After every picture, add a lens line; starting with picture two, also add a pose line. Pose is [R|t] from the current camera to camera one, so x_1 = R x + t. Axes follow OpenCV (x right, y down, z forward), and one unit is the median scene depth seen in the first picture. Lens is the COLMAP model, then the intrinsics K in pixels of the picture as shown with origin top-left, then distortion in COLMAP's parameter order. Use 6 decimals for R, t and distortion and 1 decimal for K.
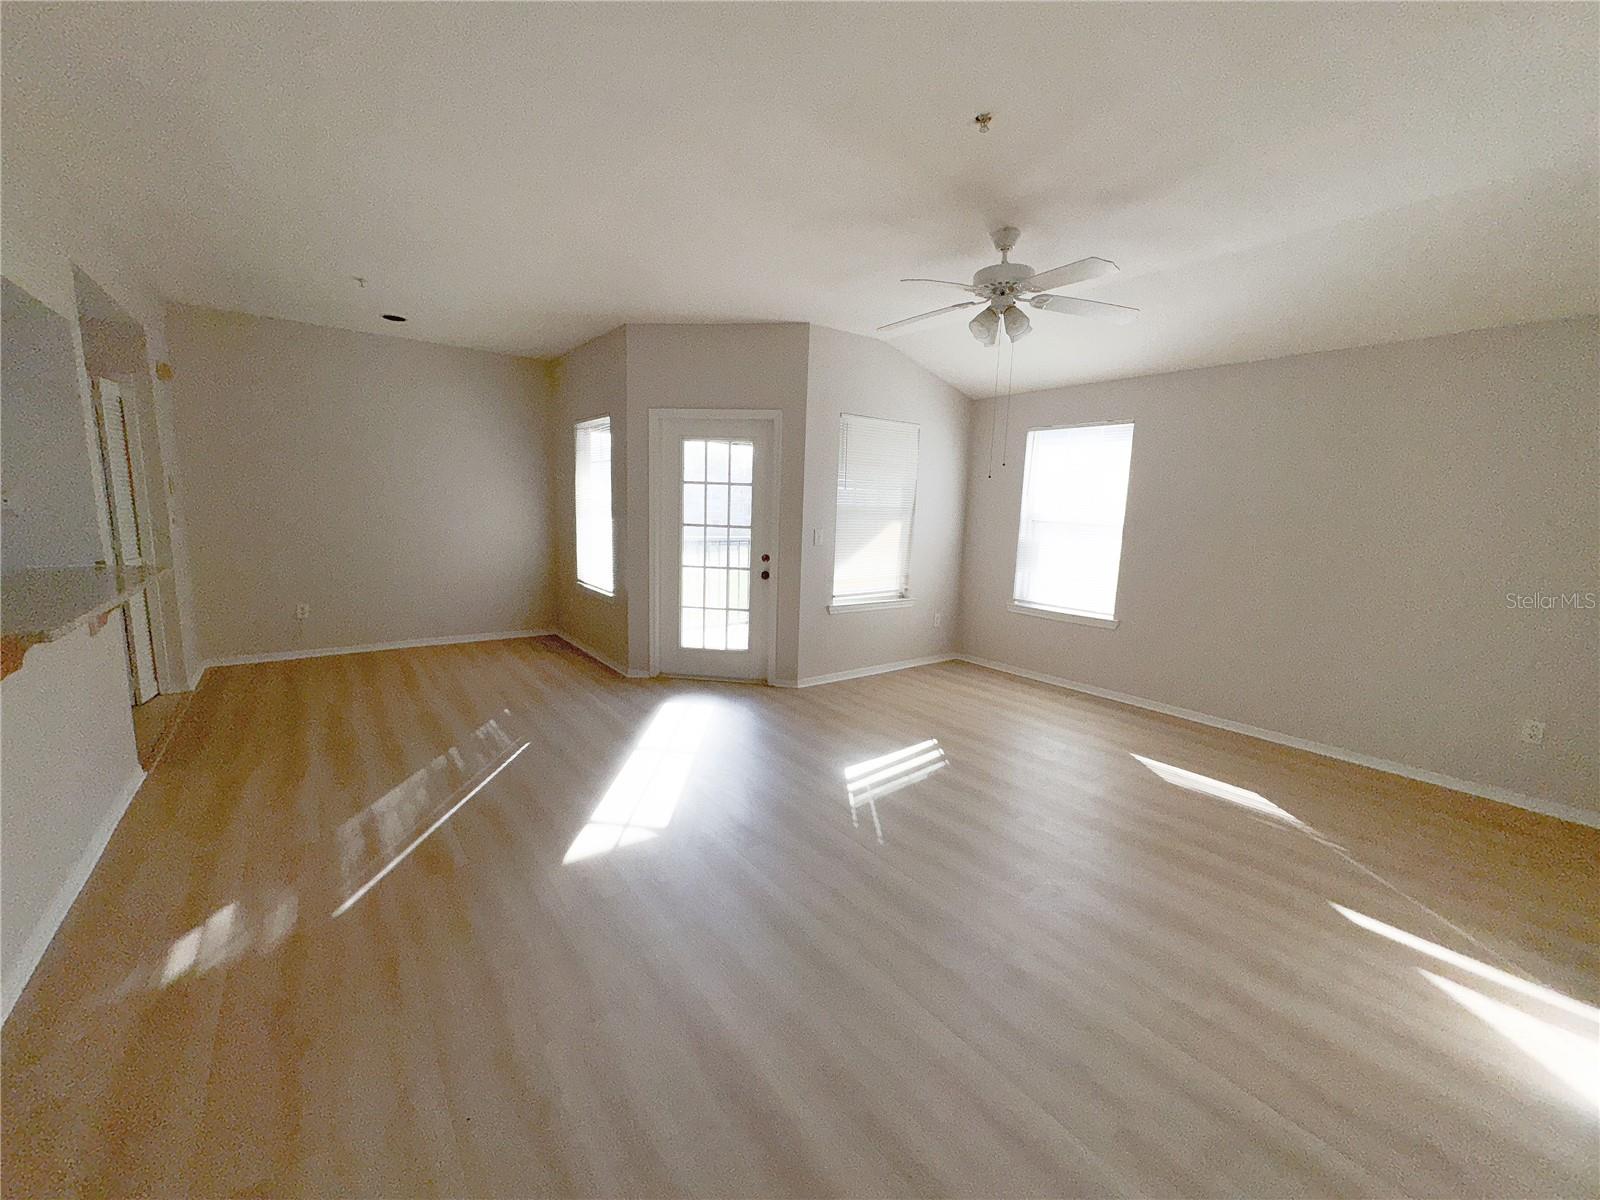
lens RADIAL K [[641.6, 0, 804.9], [0, 641.6, 600.4], [0, 0, 1]] dist [-0.001021, 0.000573]
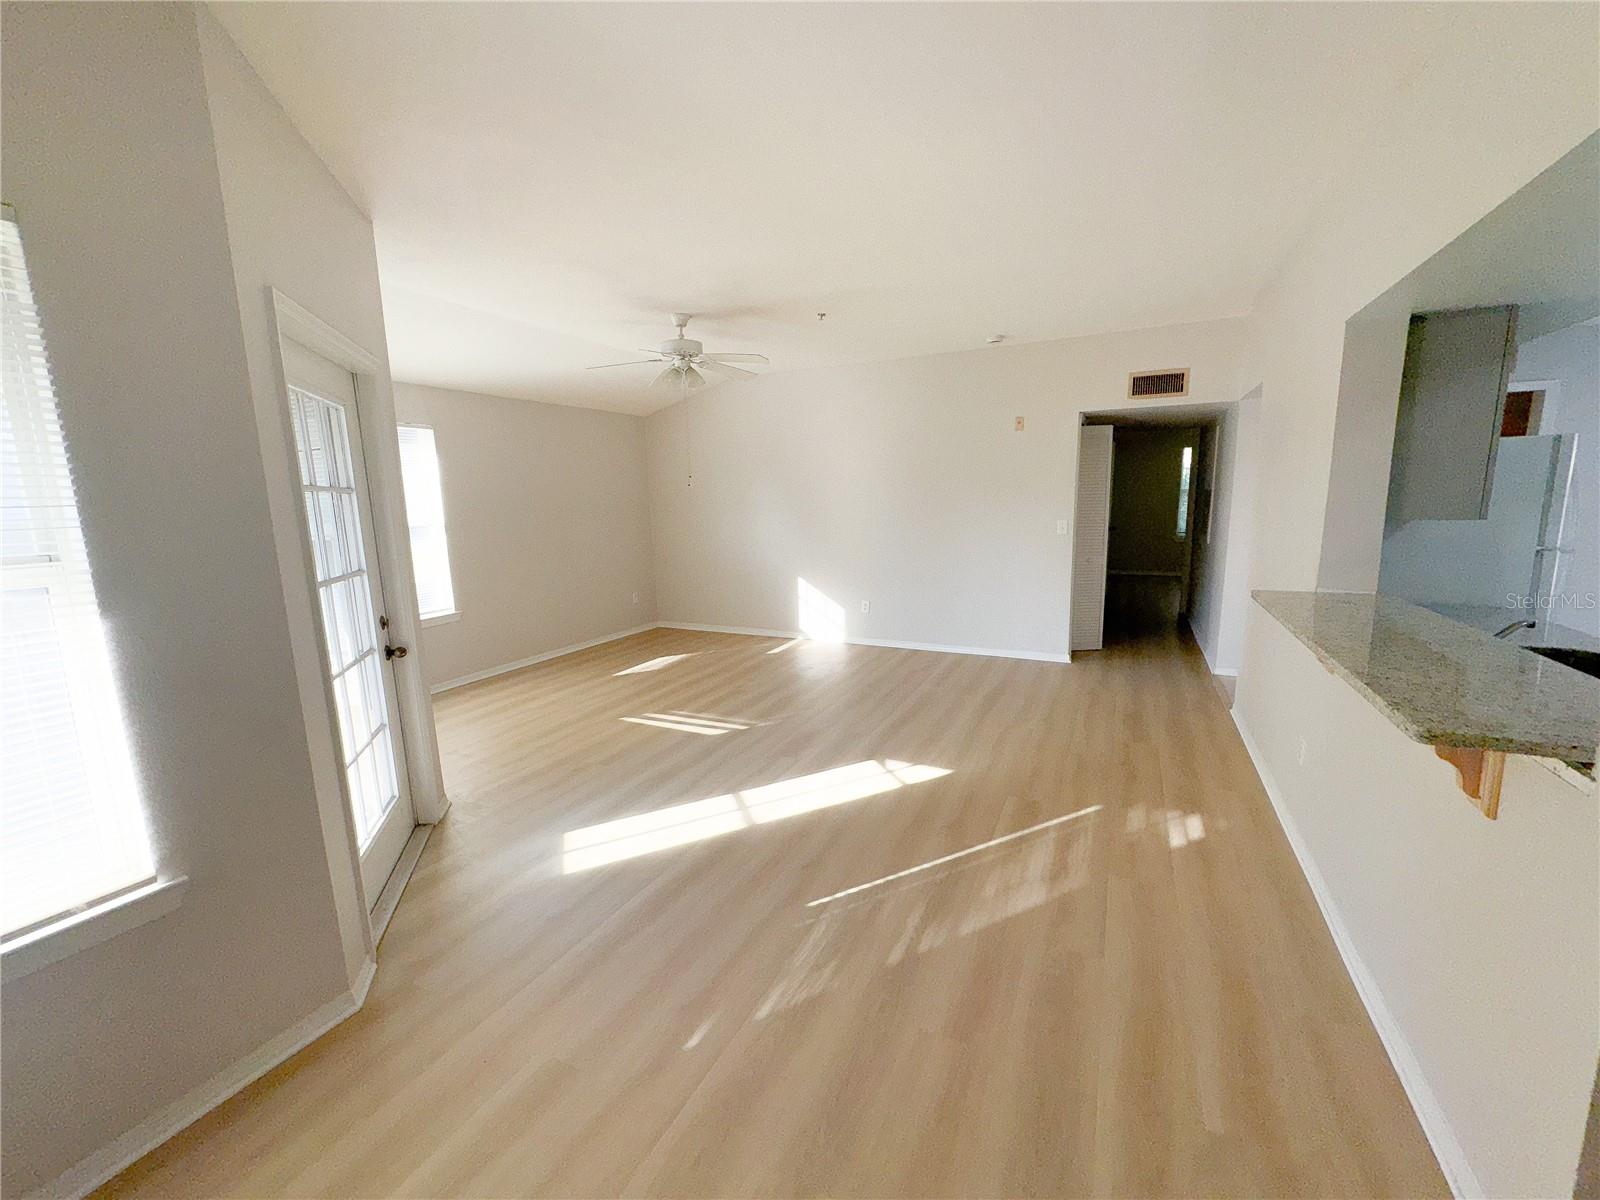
lens RADIAL K [[641.6, 0, 804.9], [0, 641.6, 600.4], [0, 0, 1]] dist [-0.001021, 0.000573]
pose [[-0.446137, -0.164322, 0.879750, -1.216371], [0.142248, 0.957484, 0.250978, -0.293257], [-0.883588, 0.237114, -0.403794, 1.542412]]
